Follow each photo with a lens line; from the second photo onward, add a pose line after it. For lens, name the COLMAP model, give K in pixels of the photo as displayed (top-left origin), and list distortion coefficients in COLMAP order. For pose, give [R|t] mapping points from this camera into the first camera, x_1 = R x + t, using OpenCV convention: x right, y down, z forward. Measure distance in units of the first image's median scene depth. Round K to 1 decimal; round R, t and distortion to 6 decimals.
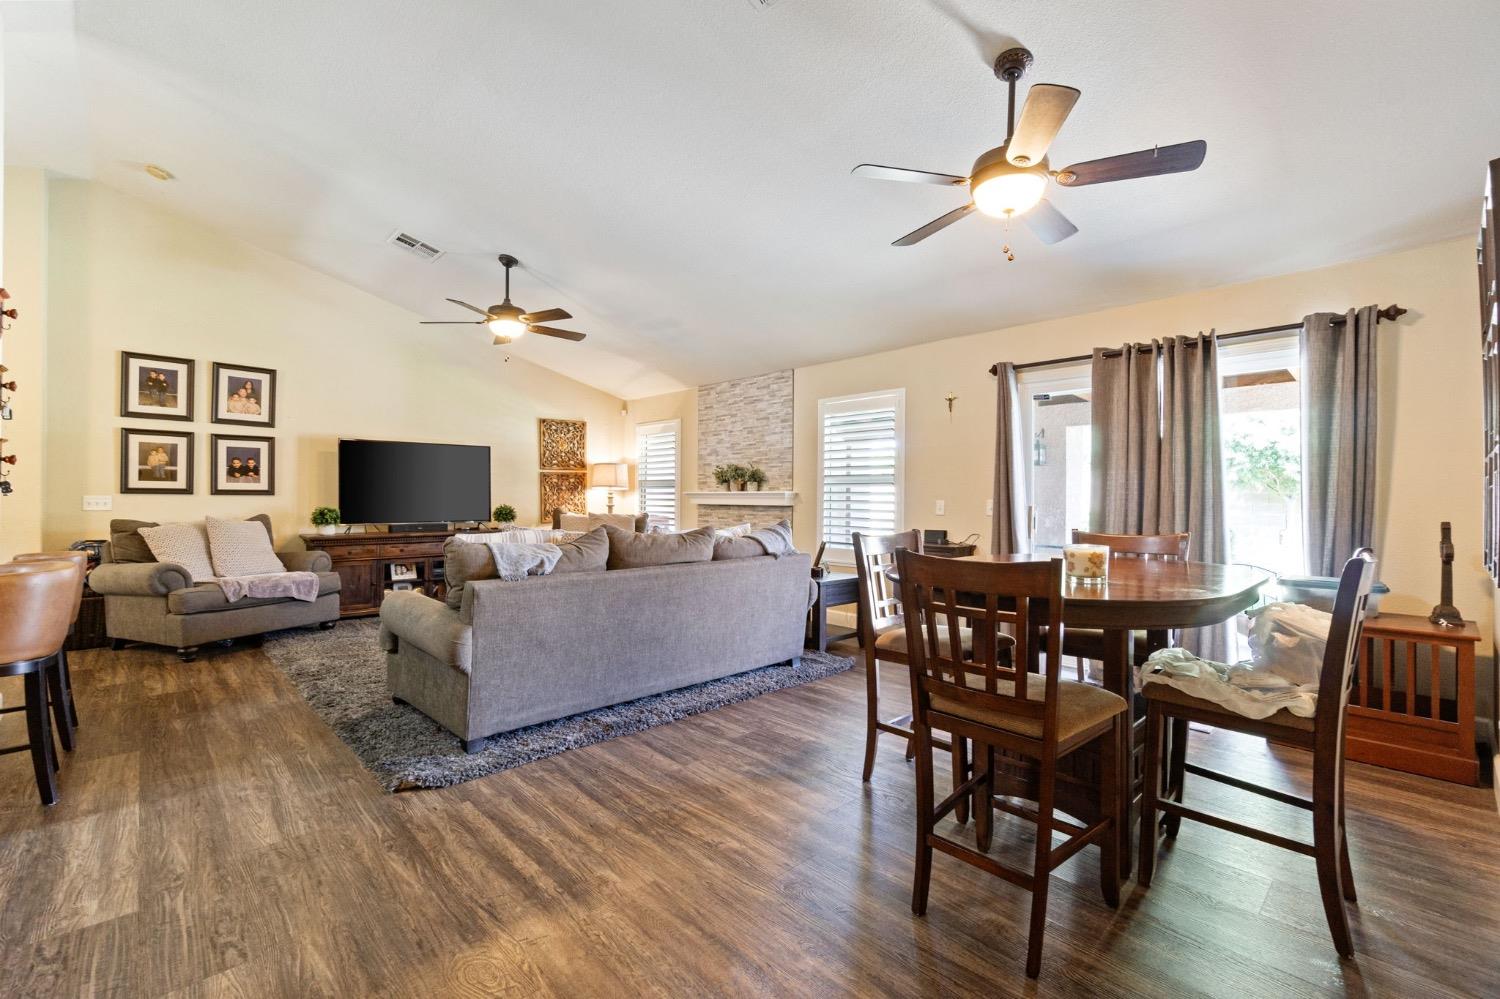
lens RADIAL K [[649.5, 0, 731.5], [0, 649.5, 500.9], [0, 0, 1]] dist [-0.000544, 0.000241]
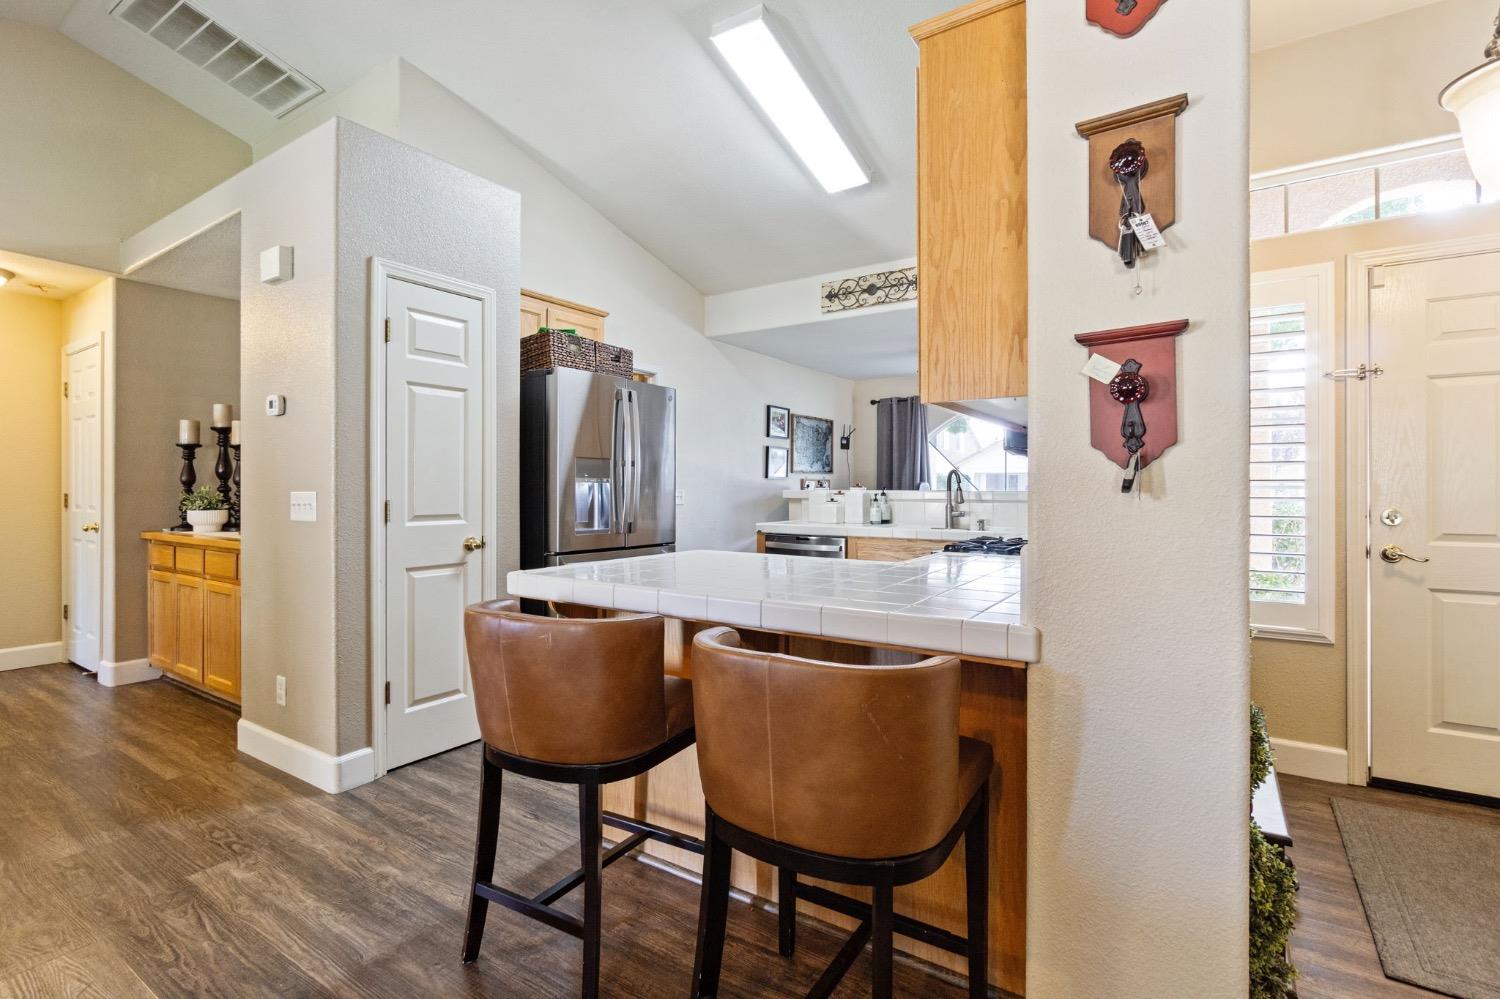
lens RADIAL K [[704.1, 0, 738.5], [0, 704.1, 495.6], [0, 0, 1]] dist [-0.001675, 0.000487]
pose [[-0.971452, -0.004879, -0.237187, -0.508190], [-0.008201, 0.999882, 0.013022, -0.007846], [0.237096, 0.014595, -0.971377, 0.779852]]
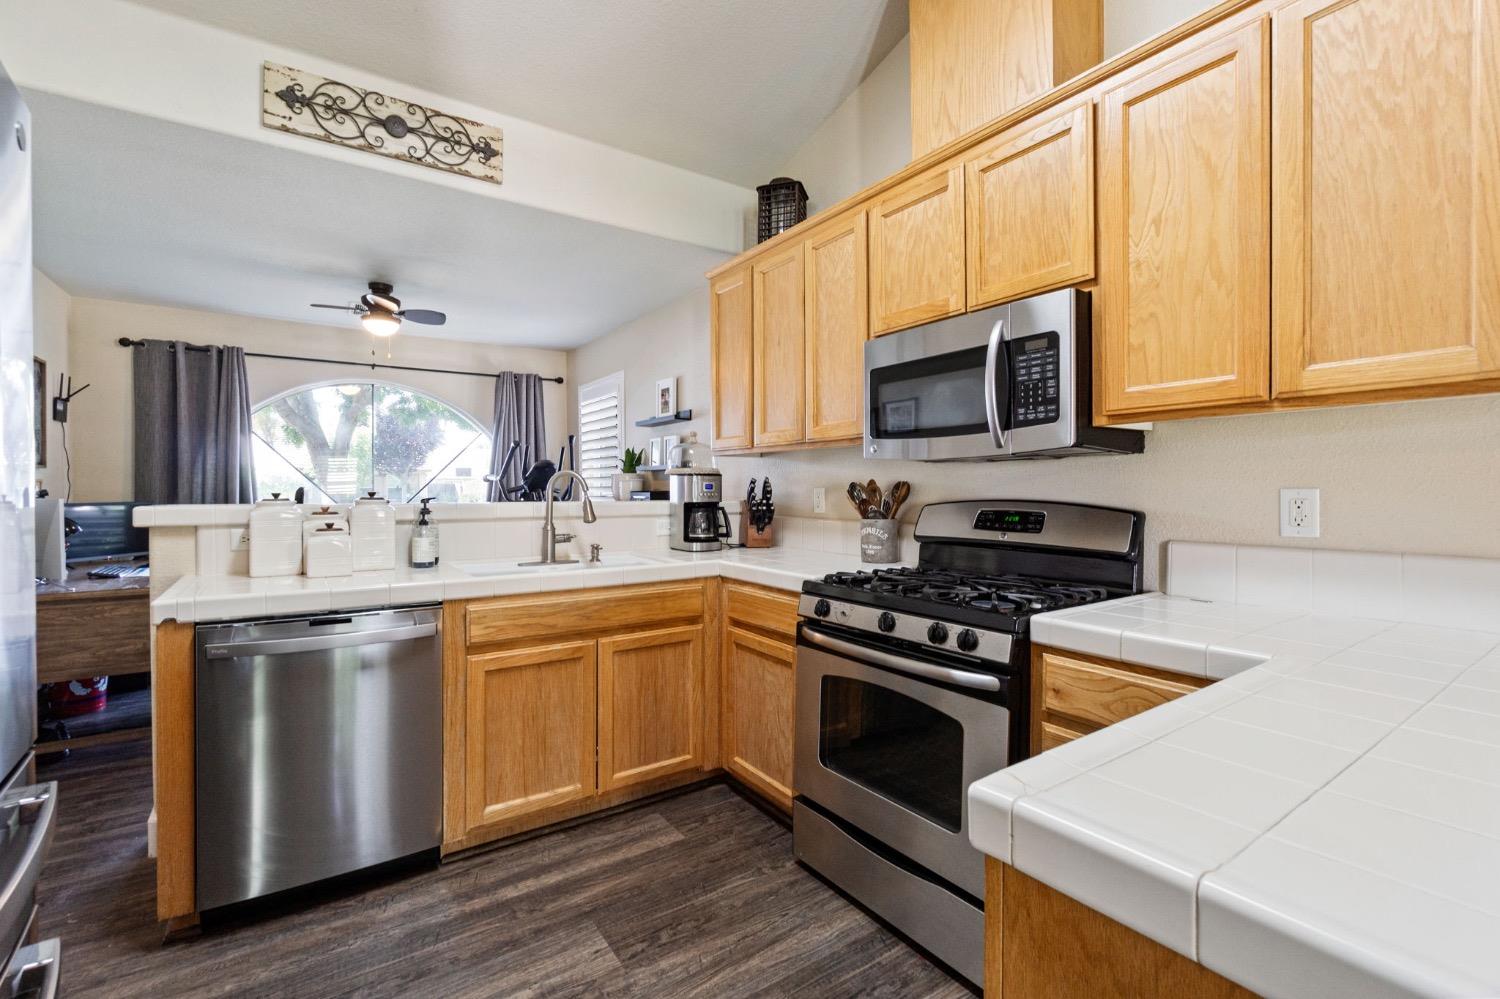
lens RADIAL K [[649.5, 0, 741.7], [0, 649.5, 493.9], [0, 0, 1]] dist [-0.000544, 0.000241]
pose [[-0.145381, 0.001763, -0.989374, -0.482284], [-0.002691, 0.999994, 0.002177, -0.012599], [0.989372, 0.002979, -0.145376, 0.236965]]
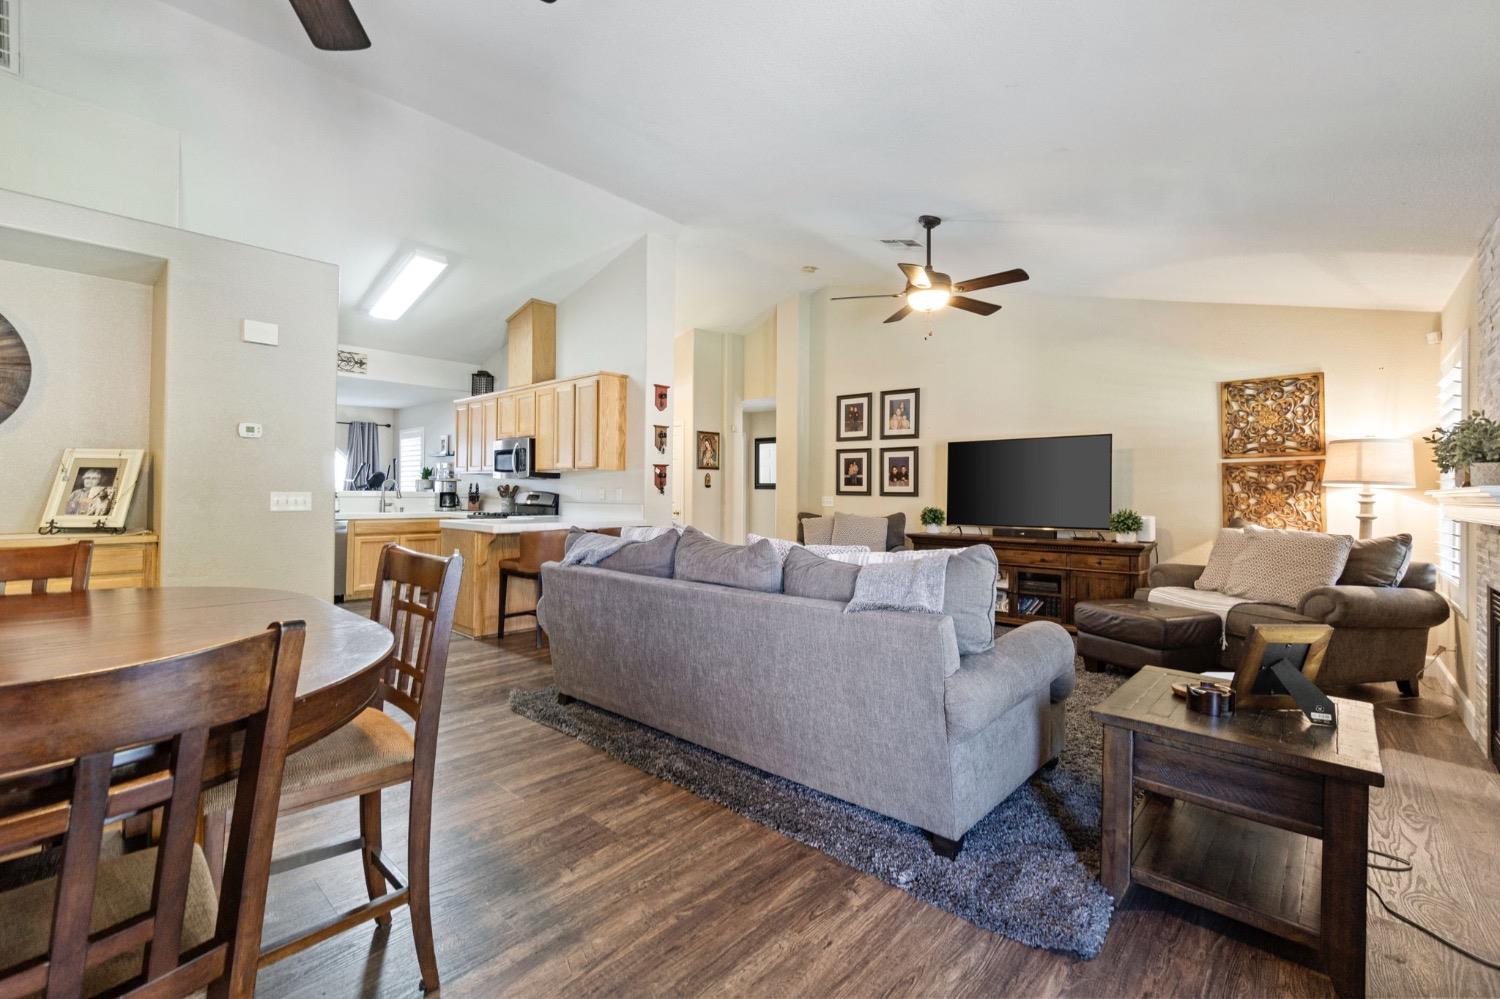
lens RADIAL K [[649.5, 0, 746.5], [0, 649.5, 490.2], [0, 0, 1]] dist [-0.000544, 0.000241]
pose [[0.087143, -0.011842, -0.996125, 0.446446], [-0.016308, 0.999778, -0.013313, -0.000251], [0.996062, 0.017405, 0.086931, 0.649041]]
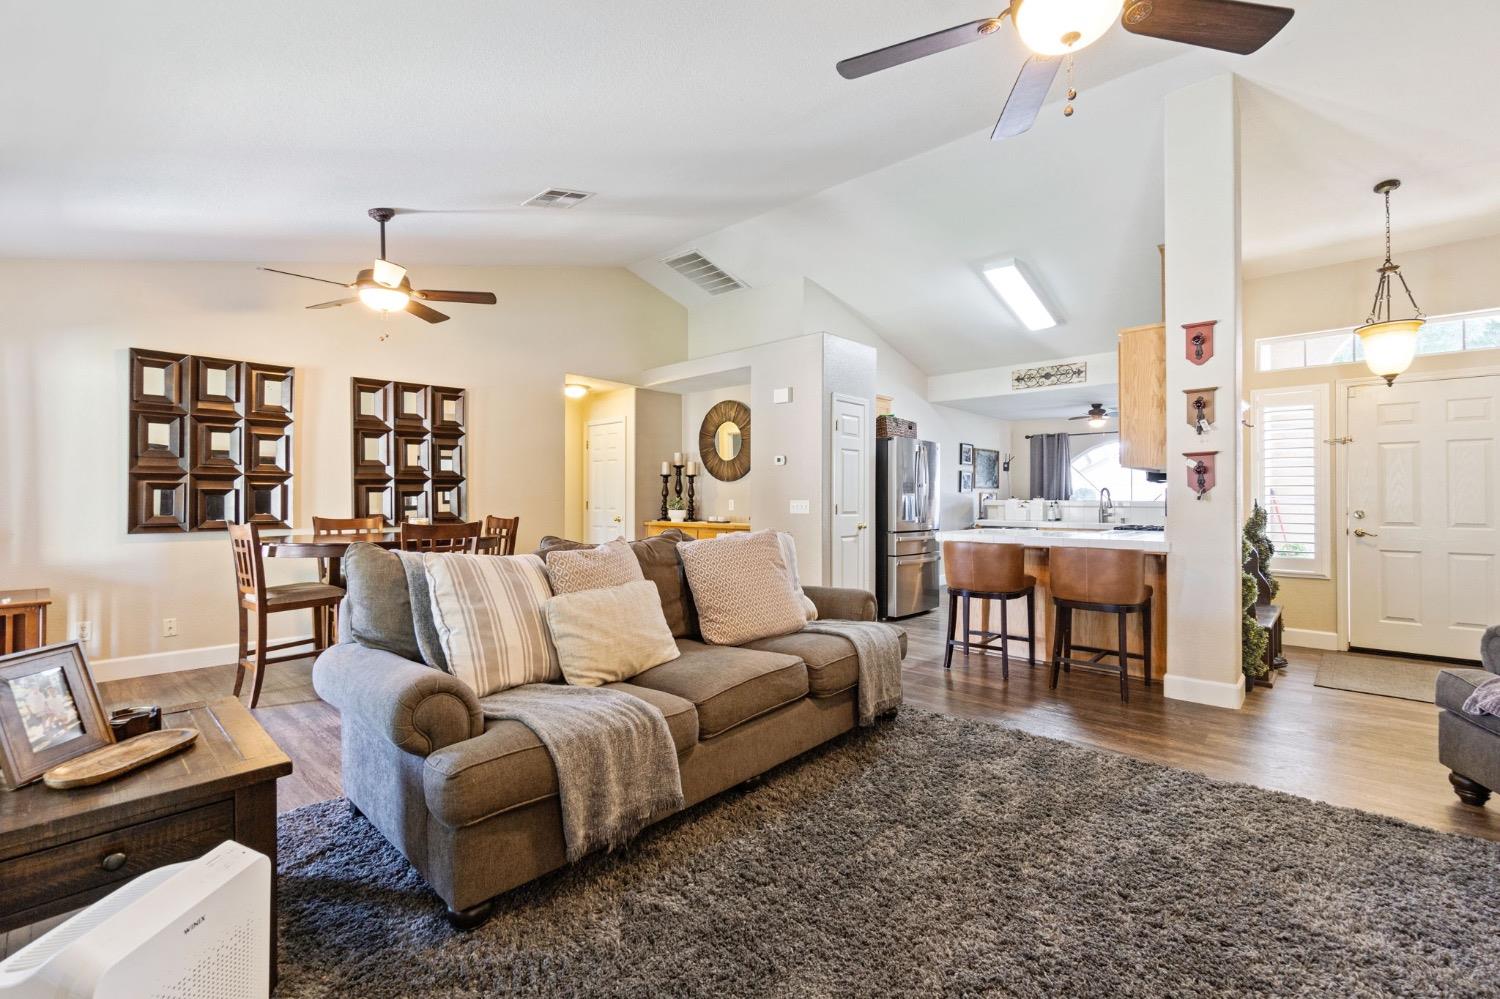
lens RADIAL K [[649.5, 0, 744.3], [0, 649.5, 498.2], [0, 0, 1]] dist [-0.000544, 0.000241]
pose [[-0.996297, -0.009336, -0.085473, -0.146725], [-0.009637, 0.999949, 0.003116, -0.006574], [0.085440, 0.003928, -0.996336, 1.229683]]
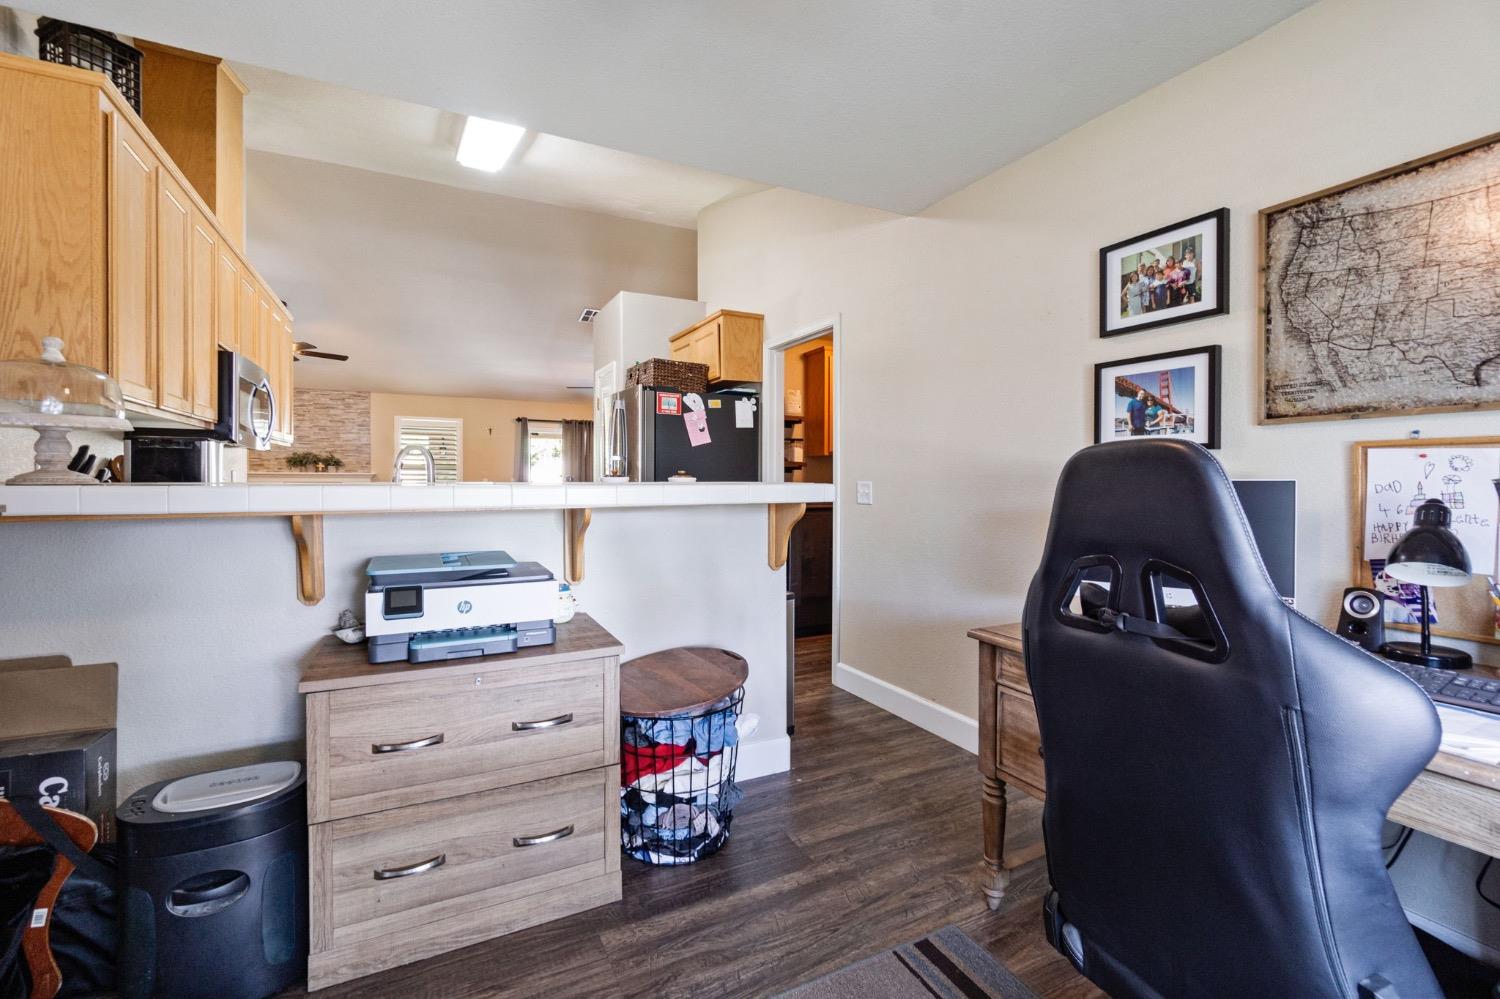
lens RADIAL K [[649.5, 0, 742.0], [0, 649.5, 491.0], [0, 0, 1]] dist [-0.000544, 0.000241]
pose [[0.276027, -0.019652, 0.960949, -1.298949], [0.005305, 0.999807, 0.018923, 0.004242], [-0.961135, -0.000126, 0.276078, -0.297927]]
